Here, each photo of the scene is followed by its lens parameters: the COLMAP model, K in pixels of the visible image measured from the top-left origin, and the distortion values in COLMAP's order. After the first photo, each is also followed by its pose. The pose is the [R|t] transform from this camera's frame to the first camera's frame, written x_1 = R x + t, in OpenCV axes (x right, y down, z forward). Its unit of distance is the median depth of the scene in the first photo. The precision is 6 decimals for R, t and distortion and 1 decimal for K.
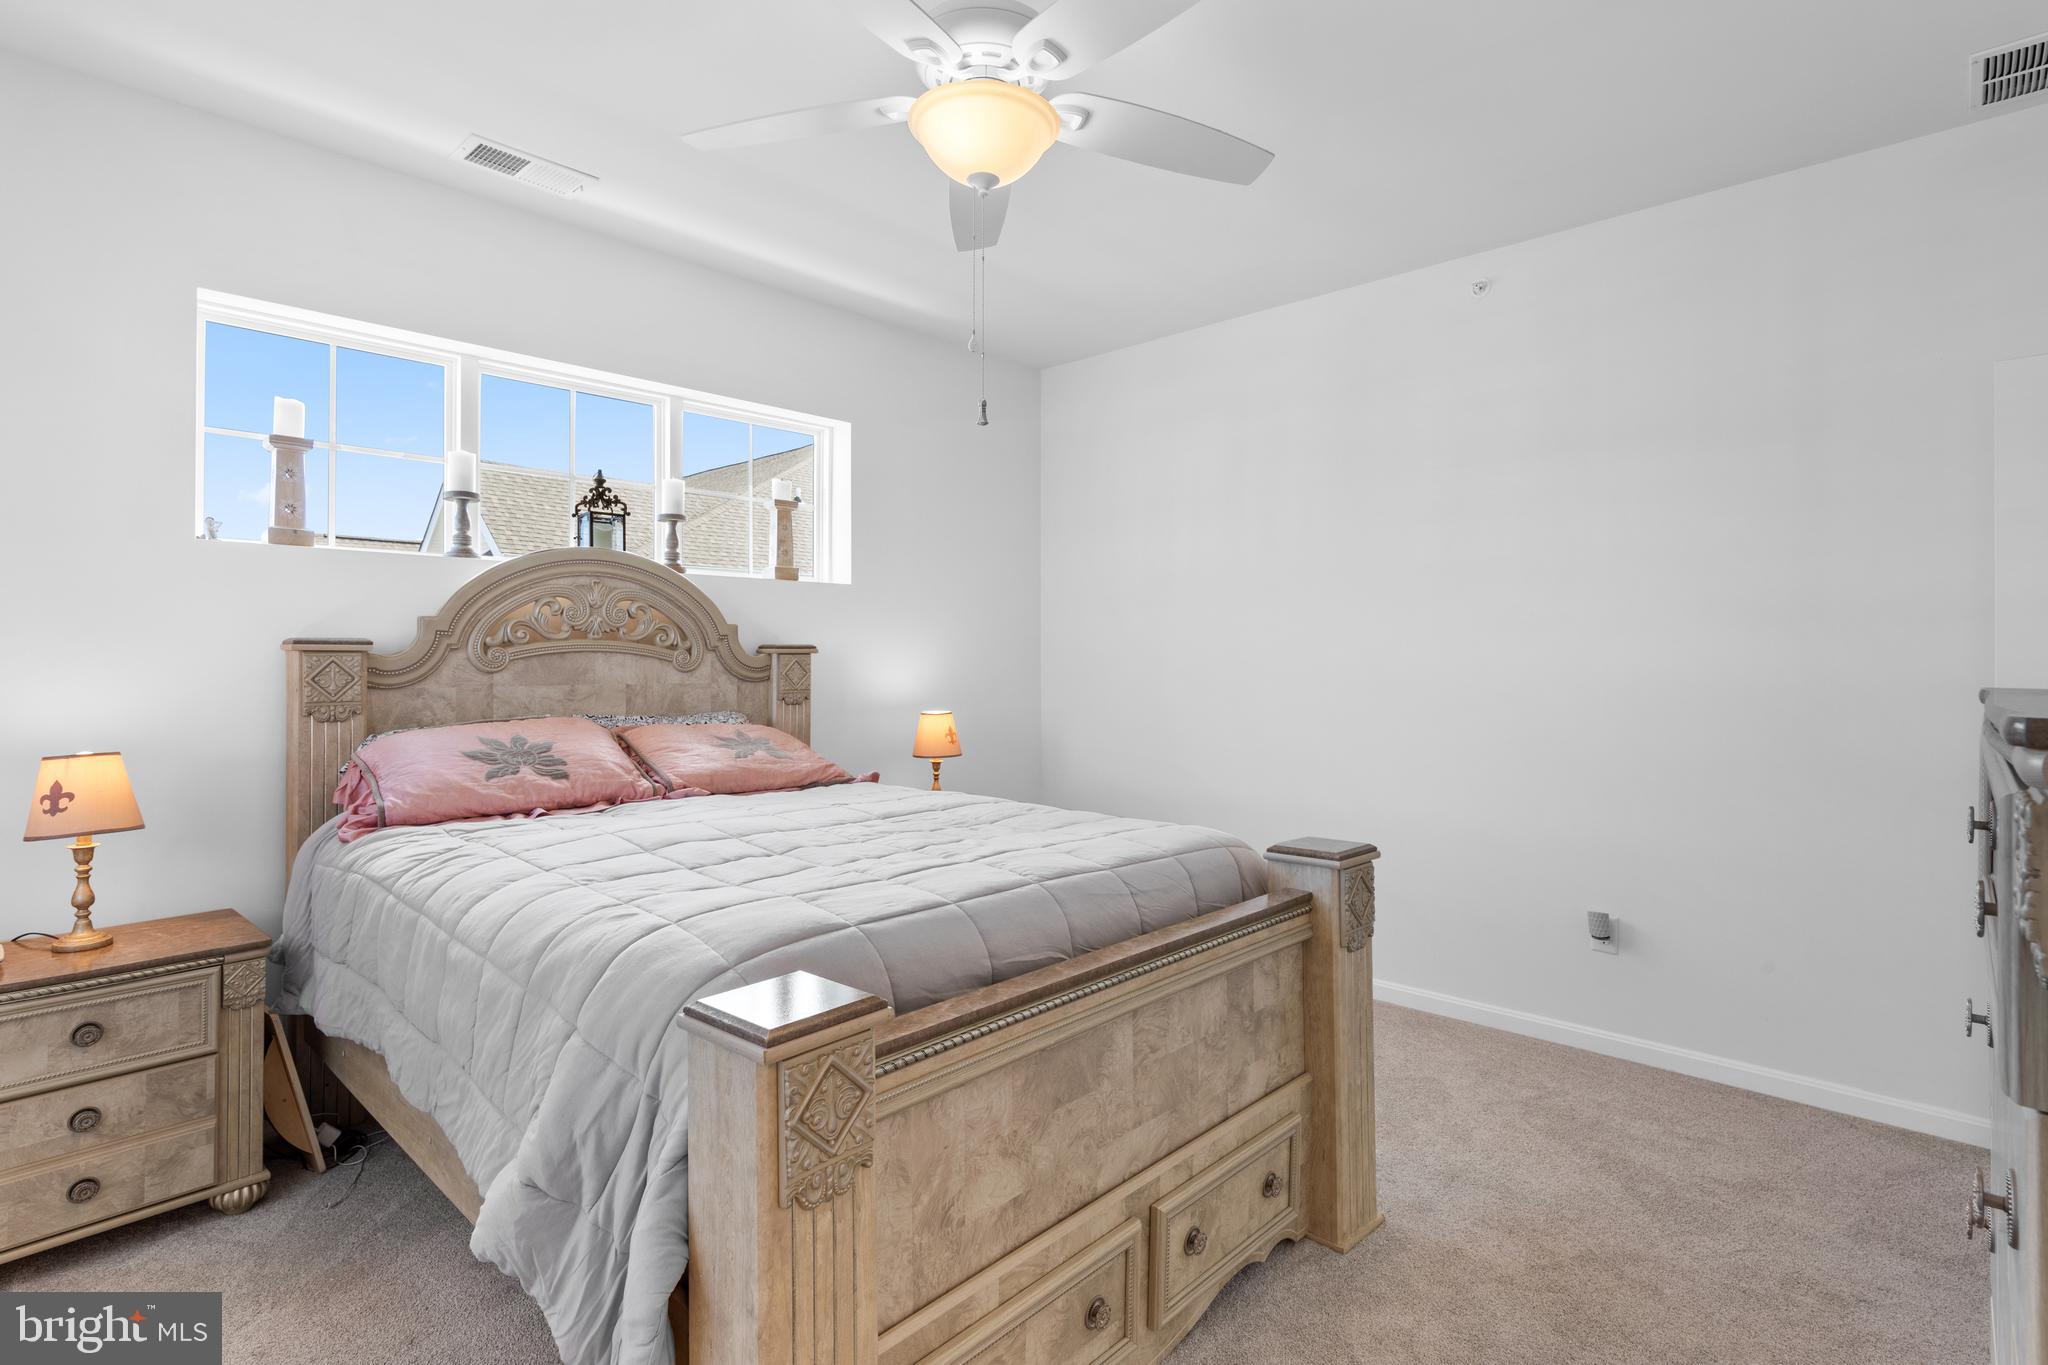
lens RADIAL K [[1030.2, 0, 1023.0], [0, 1030.2, 668.0], [0, 0, 1]] dist [0.000642, 0.000232]
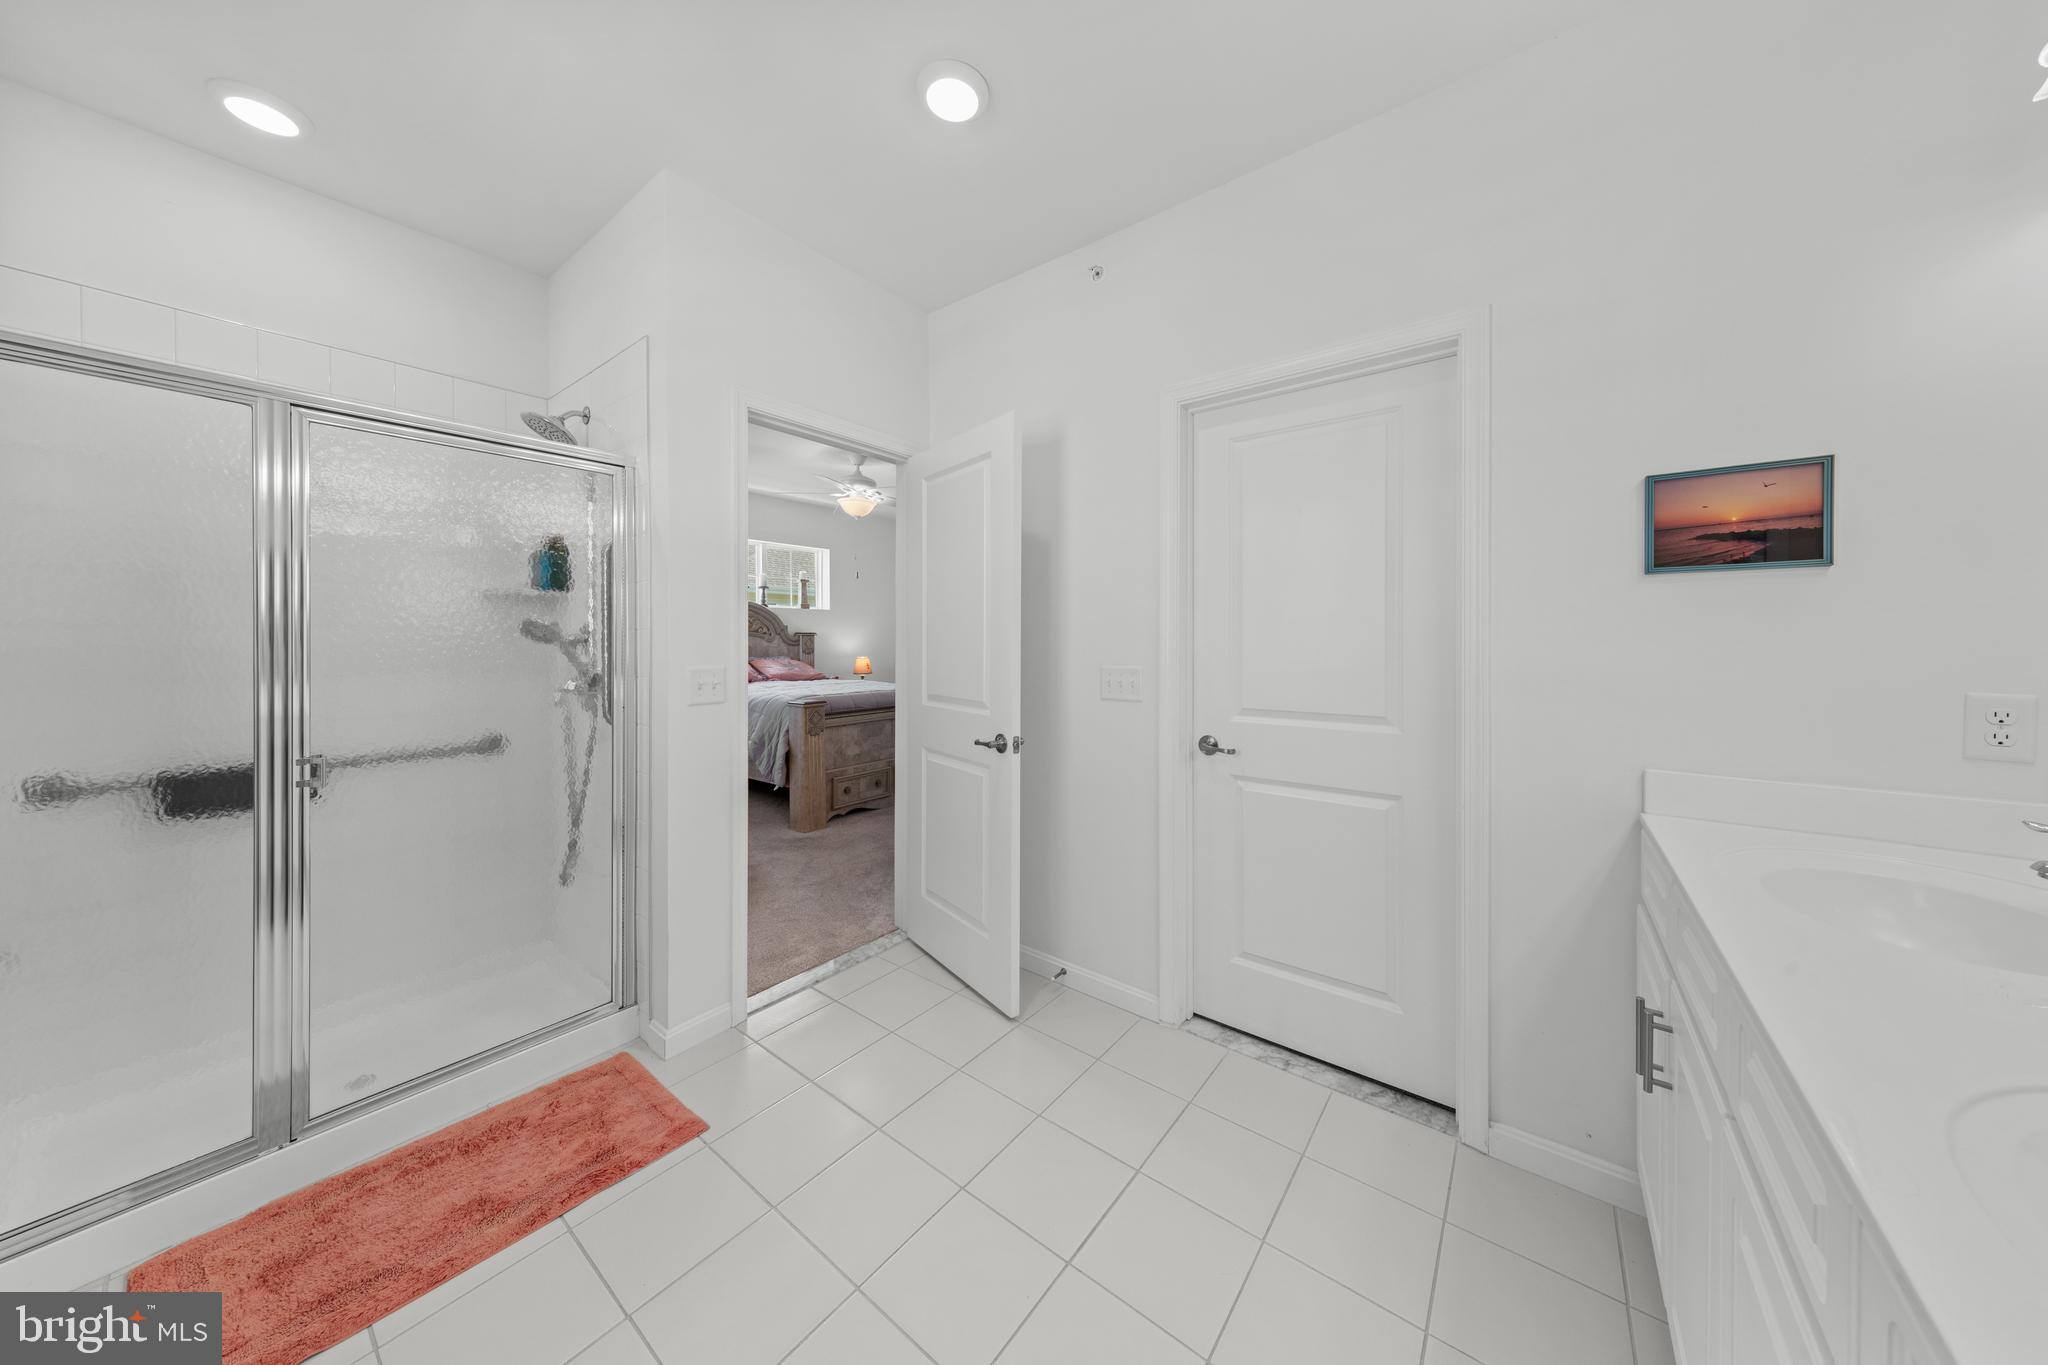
lens RADIAL K [[652.3, 0, 1030.6], [0, 652.3, 641.7], [0, 0, 1]] dist [0.008403, 0.000008]
pose [[0.993776, -0.002258, 0.111372, 0.195725], [0.002415, 0.999996, -0.001280, 0.007264], [-0.111368, 0.001541, 0.993778, -0.898777]]
